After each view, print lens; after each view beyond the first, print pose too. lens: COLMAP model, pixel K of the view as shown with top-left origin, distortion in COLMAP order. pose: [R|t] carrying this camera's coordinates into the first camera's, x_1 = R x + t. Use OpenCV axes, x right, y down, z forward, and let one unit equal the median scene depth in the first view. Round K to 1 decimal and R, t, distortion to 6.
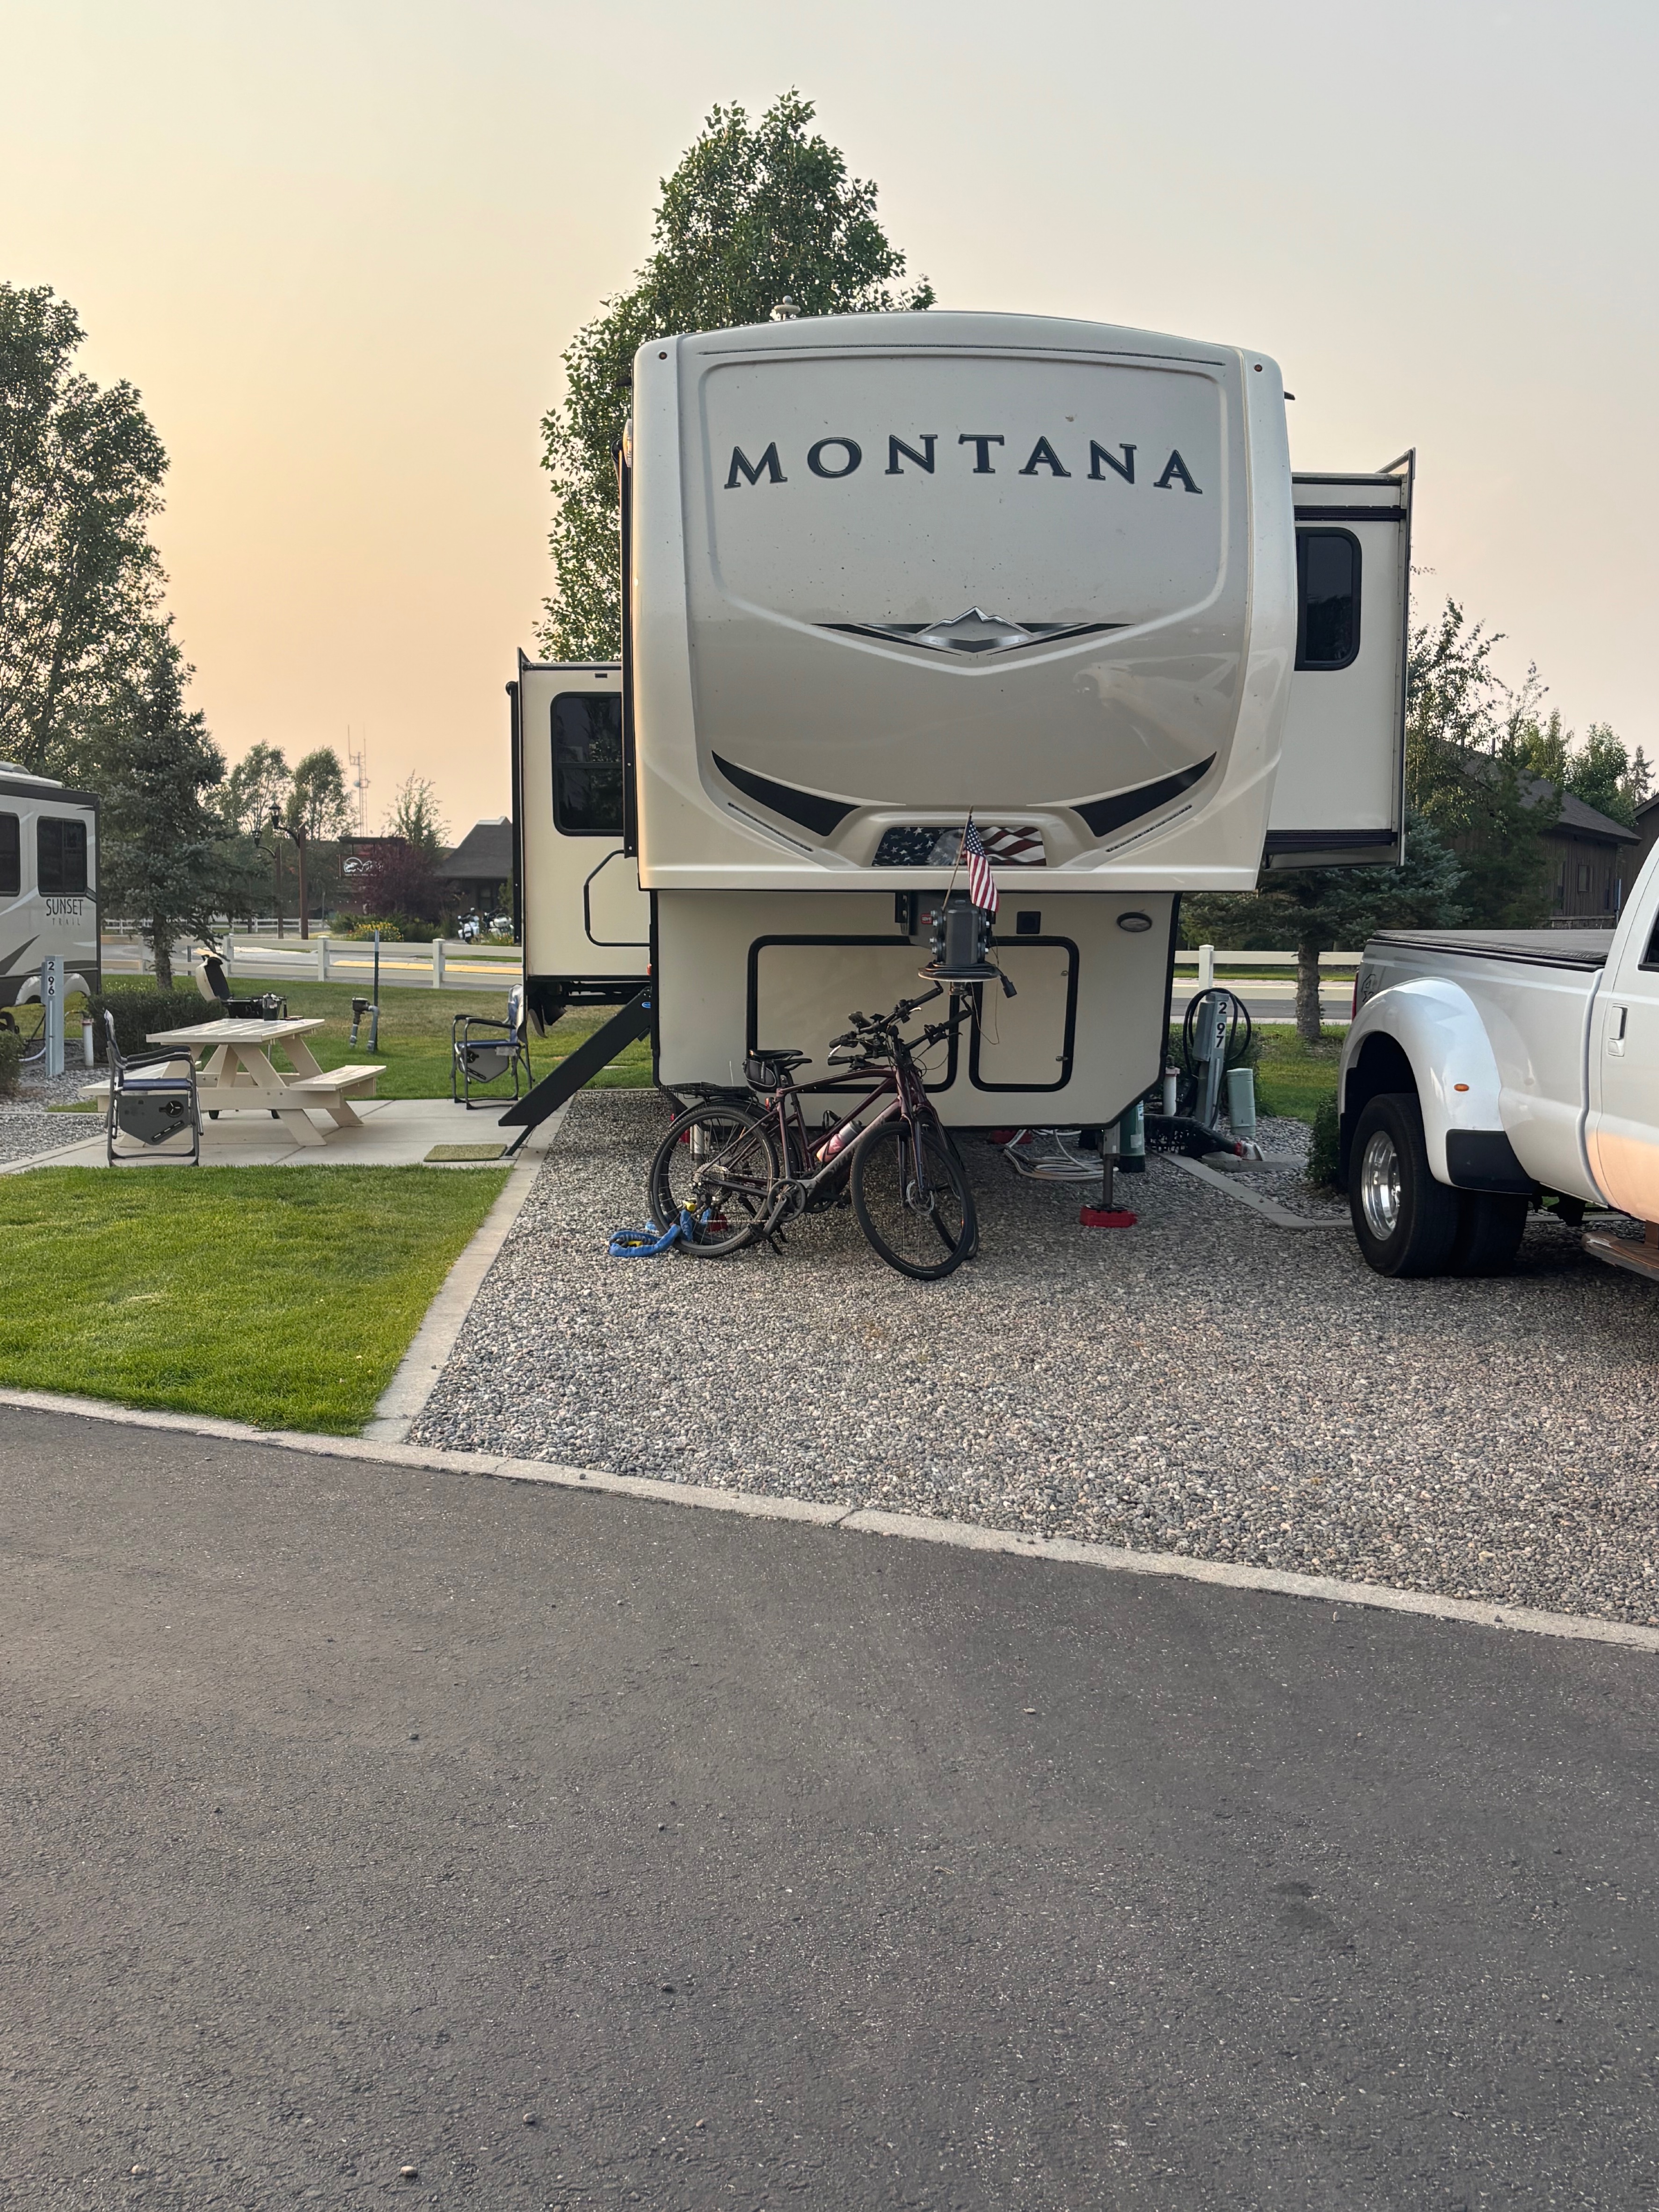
lens RADIAL K [[2154.2, 0, 828.7], [0, 2154.2, 1106.3], [0, 0, 1]] dist [0.013368, 0.000000]
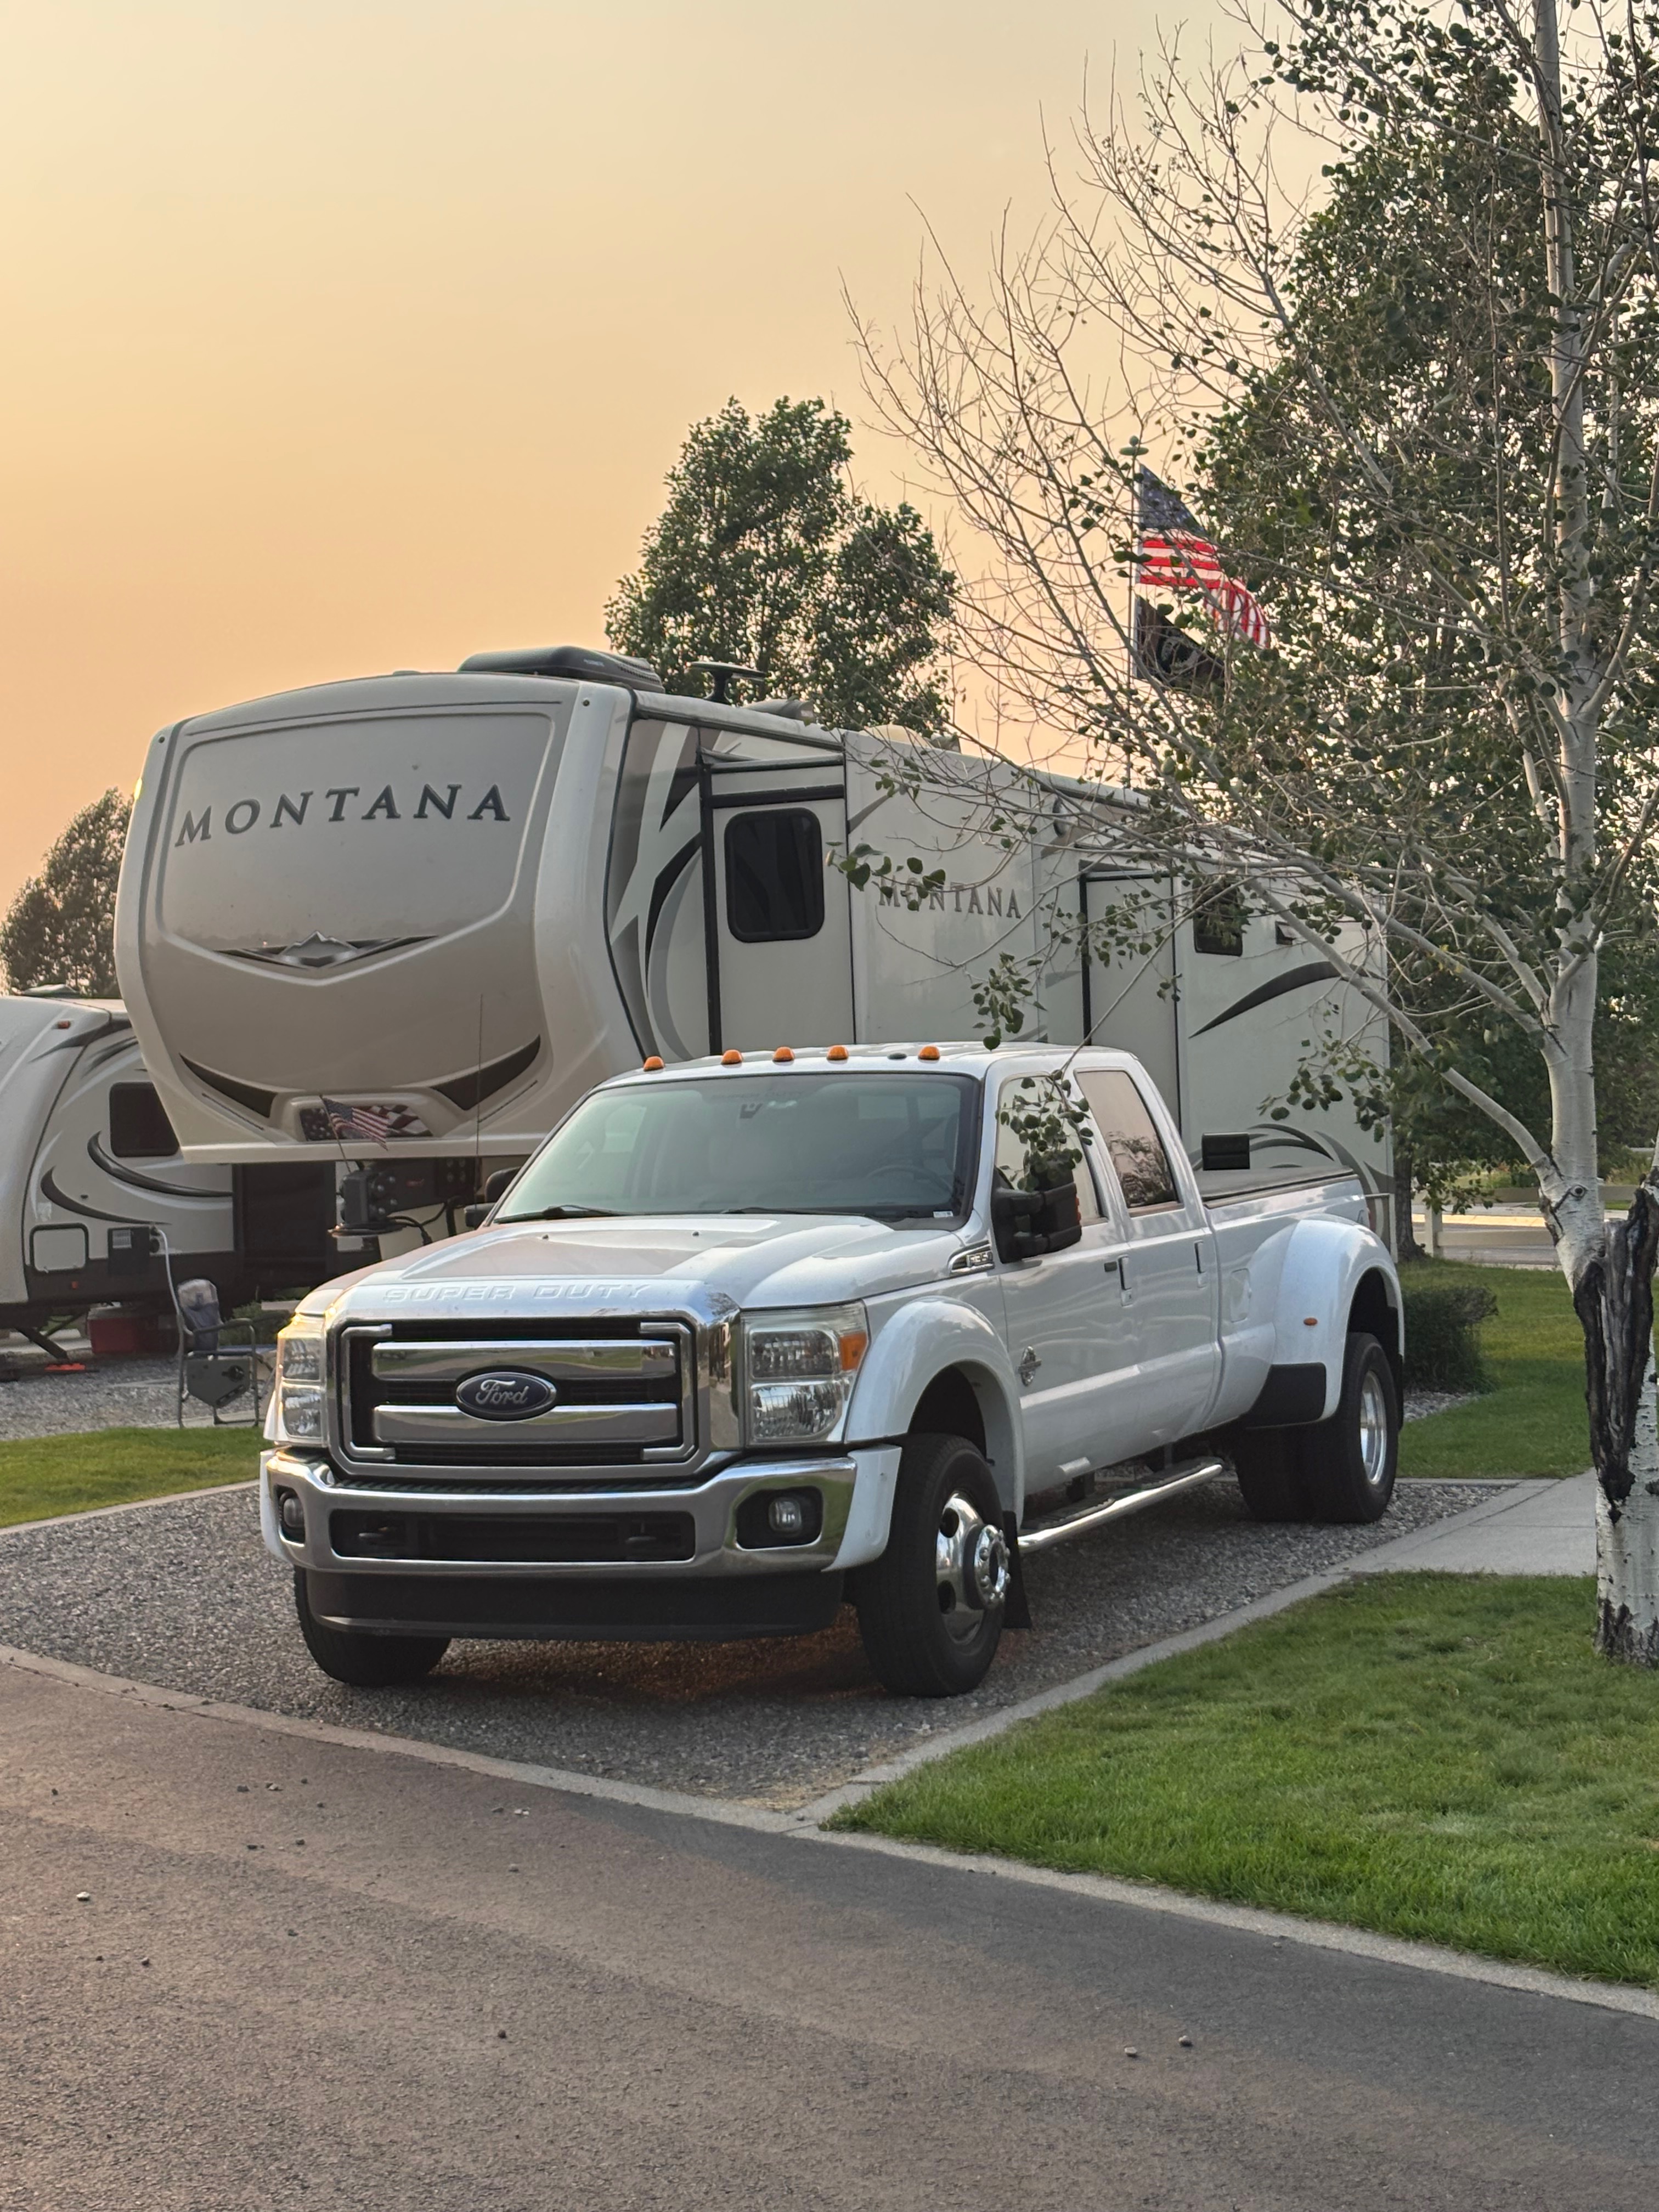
lens RADIAL K [[3533.9, 0, 830.2], [0, 3533.9, 1105.9], [0, 0, 1]] dist [0.051732, 0.000000]
pose [[0.878157, -0.034240, -0.477146, 1.255823], [-0.014458, 0.995080, -0.098016, 0.058826], [0.478155, 0.092972, 0.873341, -0.596963]]
